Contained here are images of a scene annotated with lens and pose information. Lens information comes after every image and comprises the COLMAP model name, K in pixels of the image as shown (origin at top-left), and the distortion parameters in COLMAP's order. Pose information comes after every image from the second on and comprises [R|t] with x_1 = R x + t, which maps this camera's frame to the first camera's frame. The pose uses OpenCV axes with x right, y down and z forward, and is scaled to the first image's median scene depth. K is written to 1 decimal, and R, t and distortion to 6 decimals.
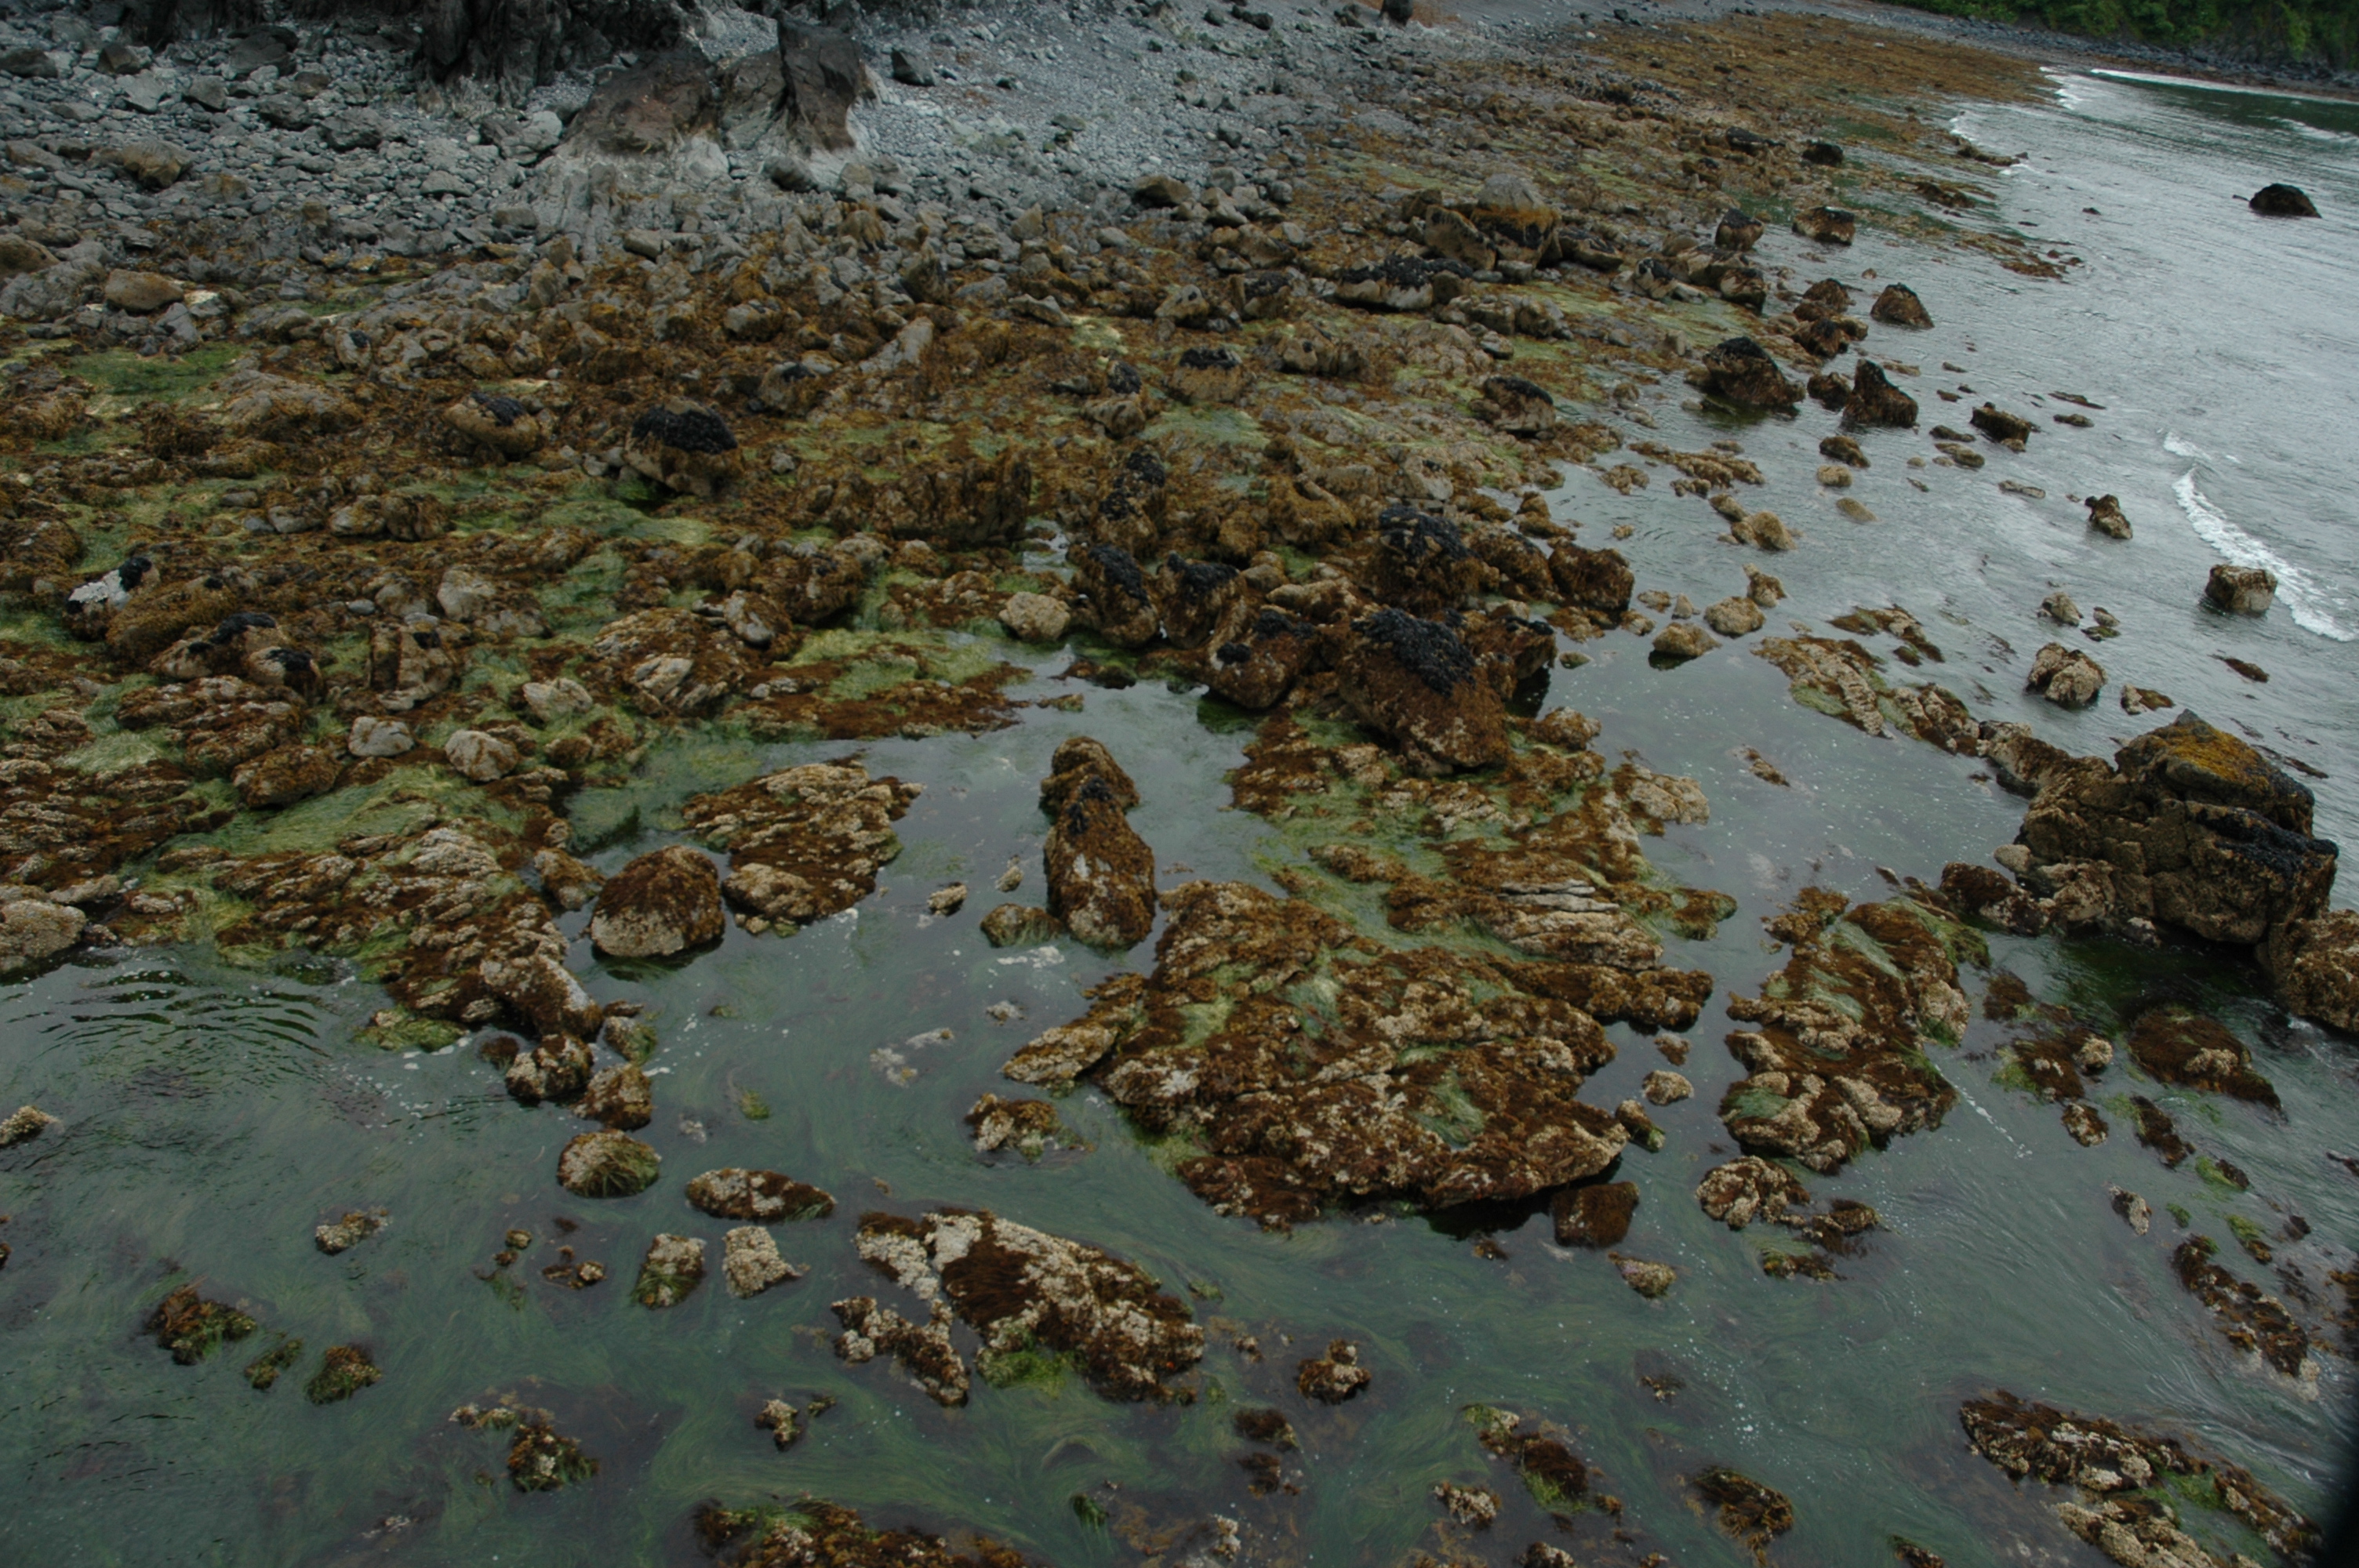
lens RADIAL K [[1840.6, 0, 1167.2], [0, 1840.6, 789.0], [0, 0, 1]] dist [-0.176824, 0.176930]
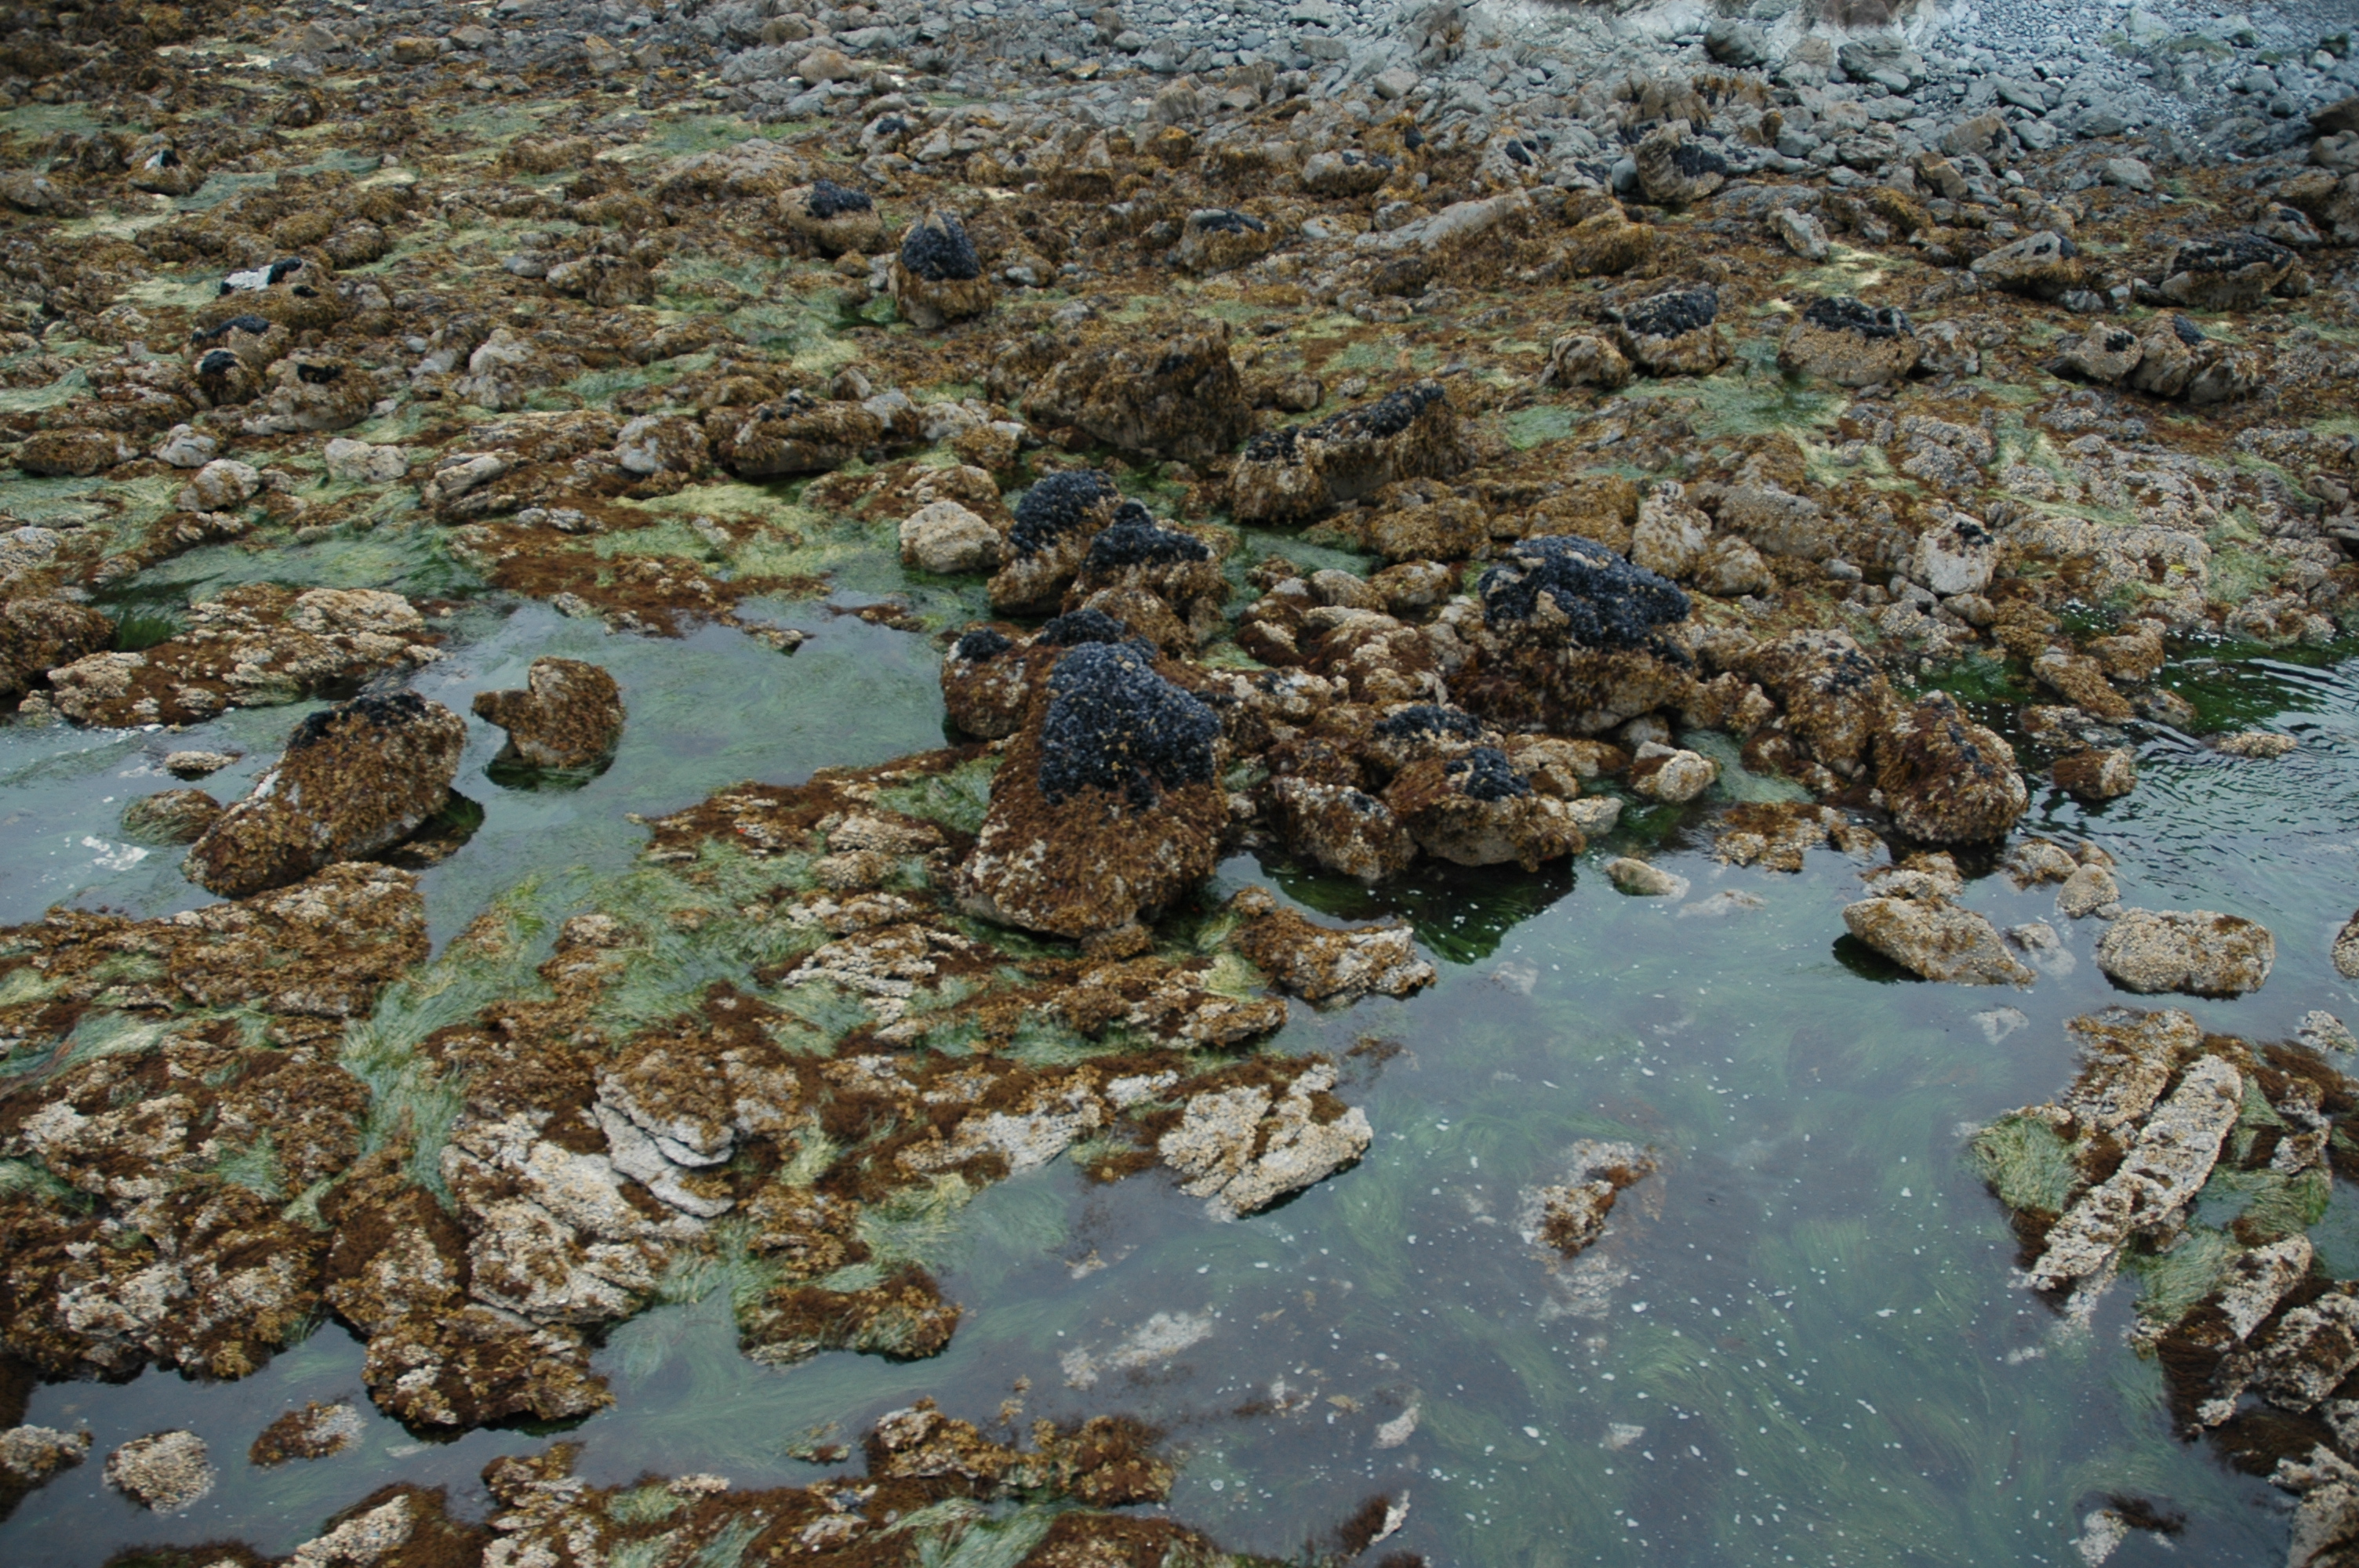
lens RADIAL K [[1840.6, 0, 1167.2], [0, 1840.6, 789.0], [0, 0, 1]] dist [-0.176824, 0.176930]
pose [[0.622322, 0.335639, -0.707150, 0.440097], [-0.317369, 0.934010, 0.164017, -0.121415], [0.715536, 0.122357, 0.687777, 0.467742]]
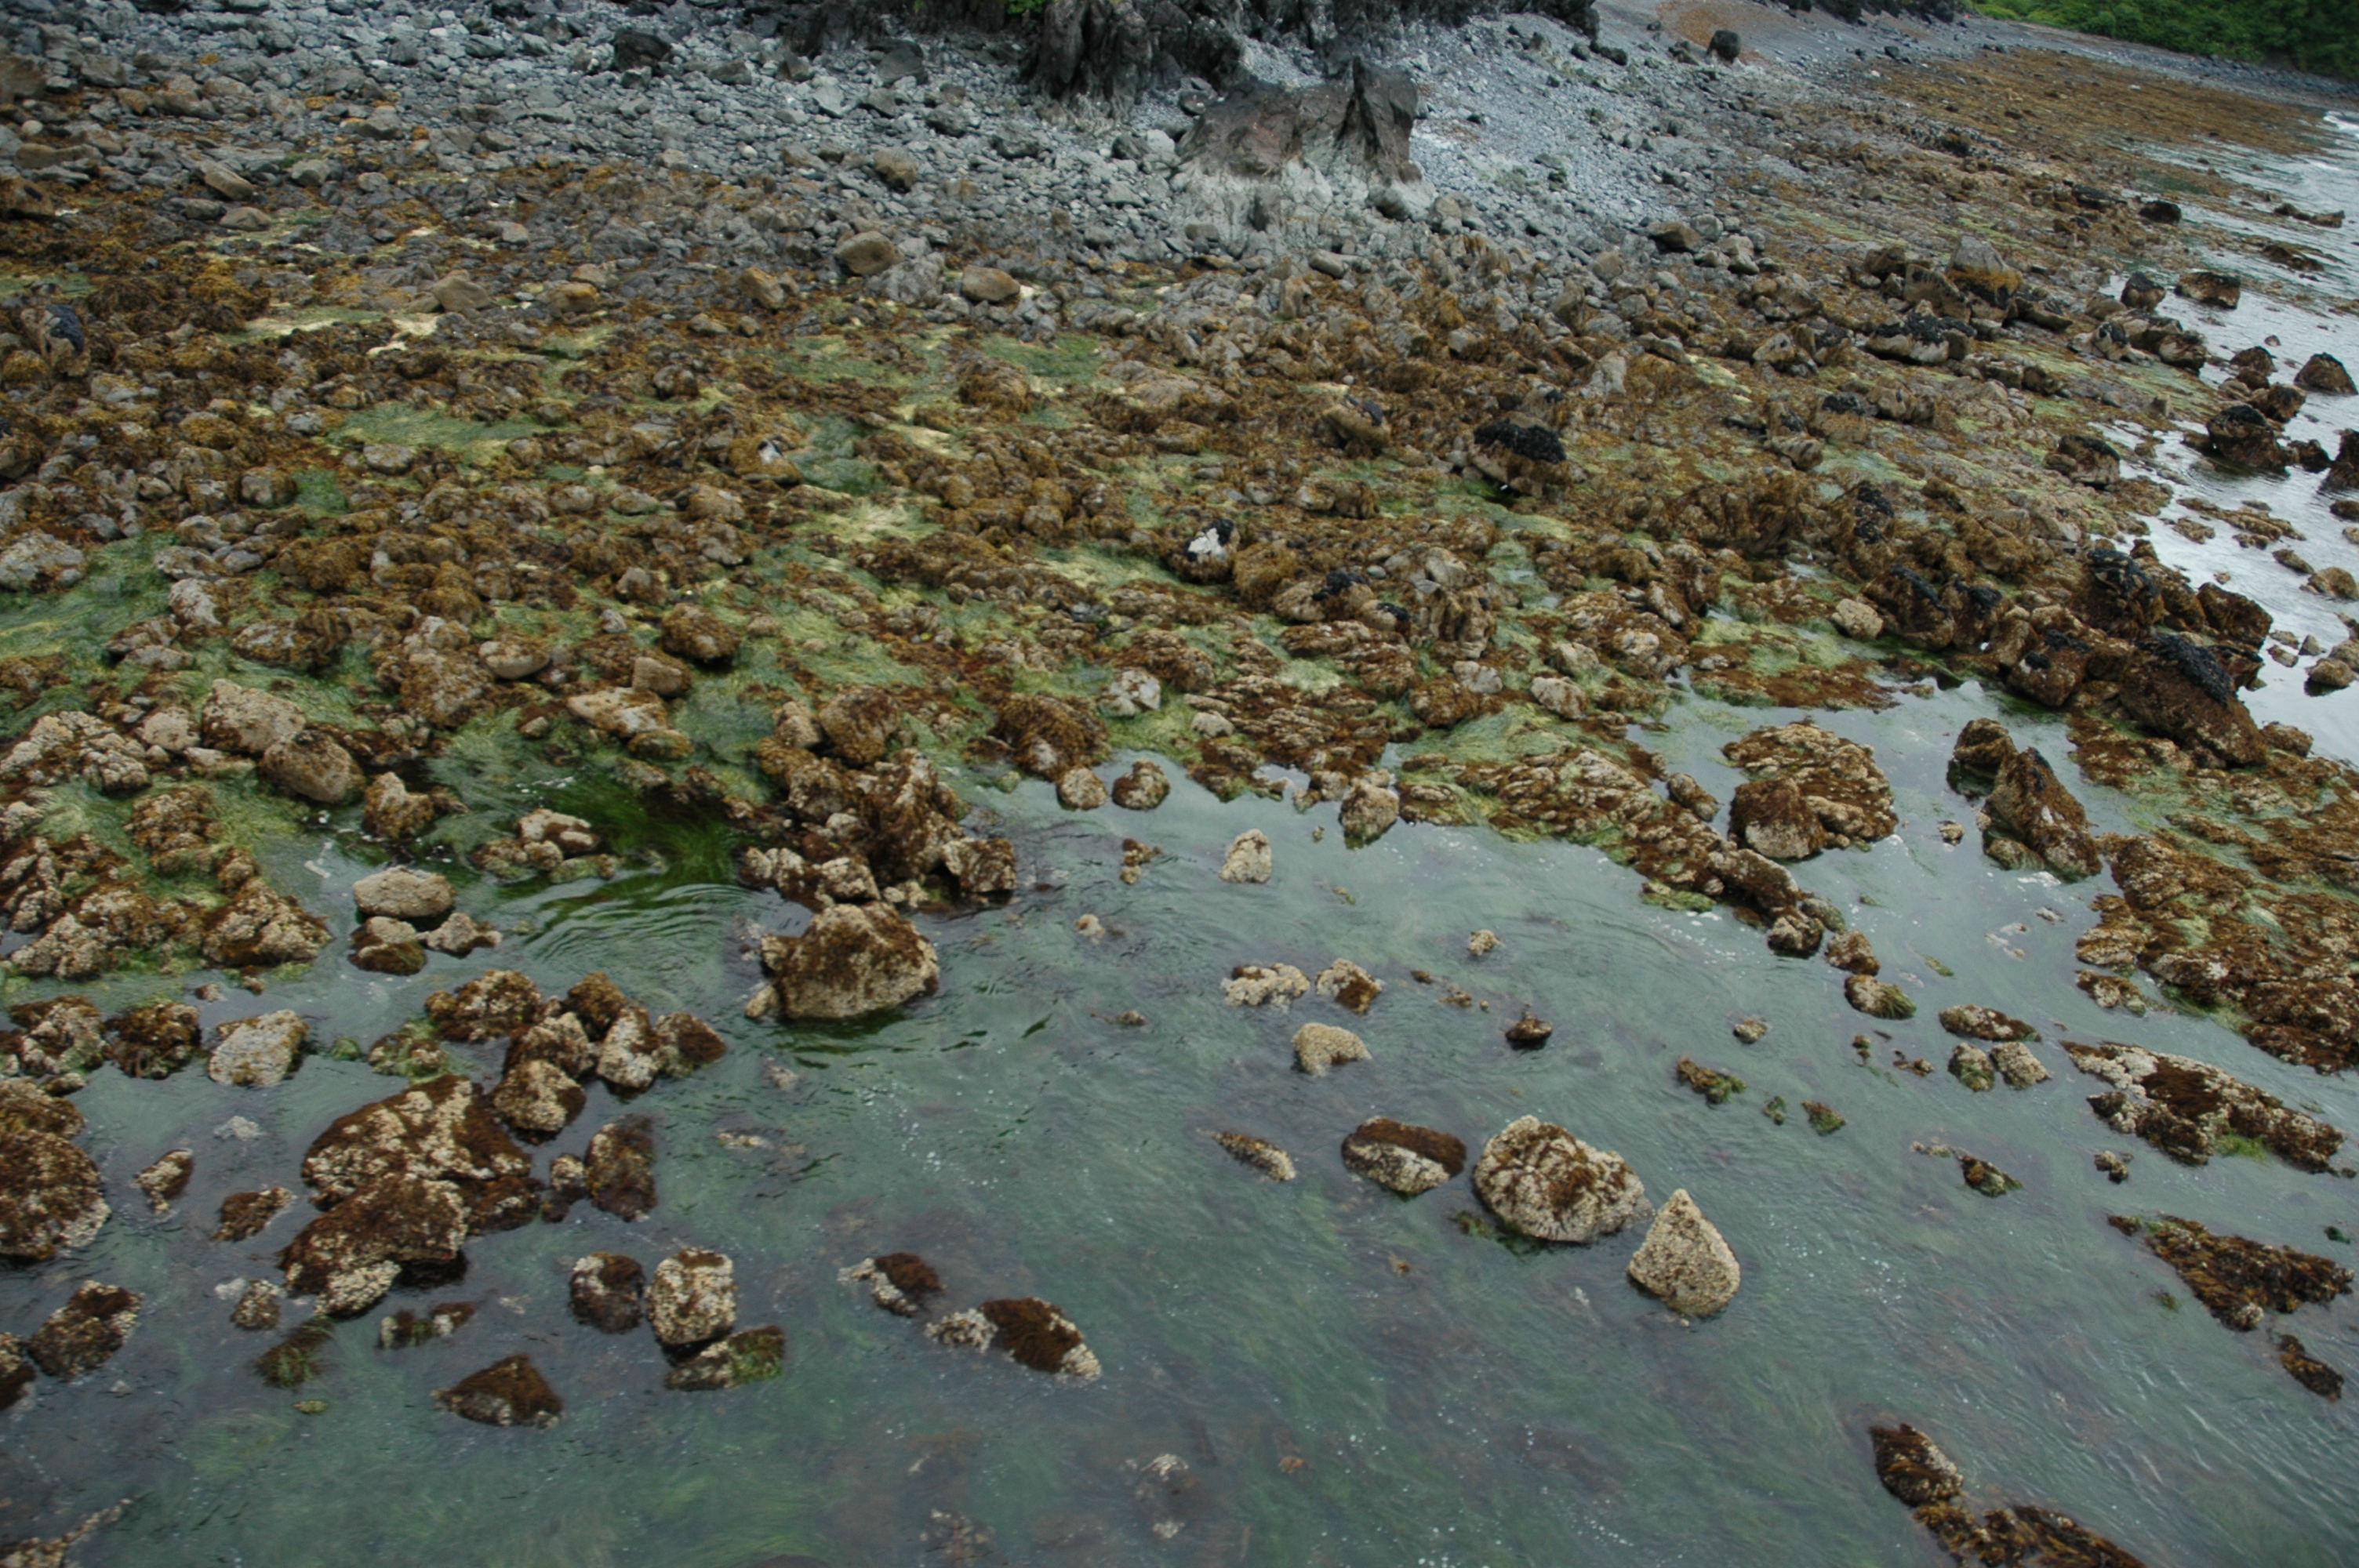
lens RADIAL K [[1840.6, 0, 1167.2], [0, 1840.6, 789.0], [0, 0, 1]] dist [-0.176824, 0.176930]
pose [[0.995665, 0.067858, -0.063619, -0.369388], [-0.067576, 0.997693, 0.006562, 0.035775], [0.063917, -0.002235, 0.997953, -0.198274]]
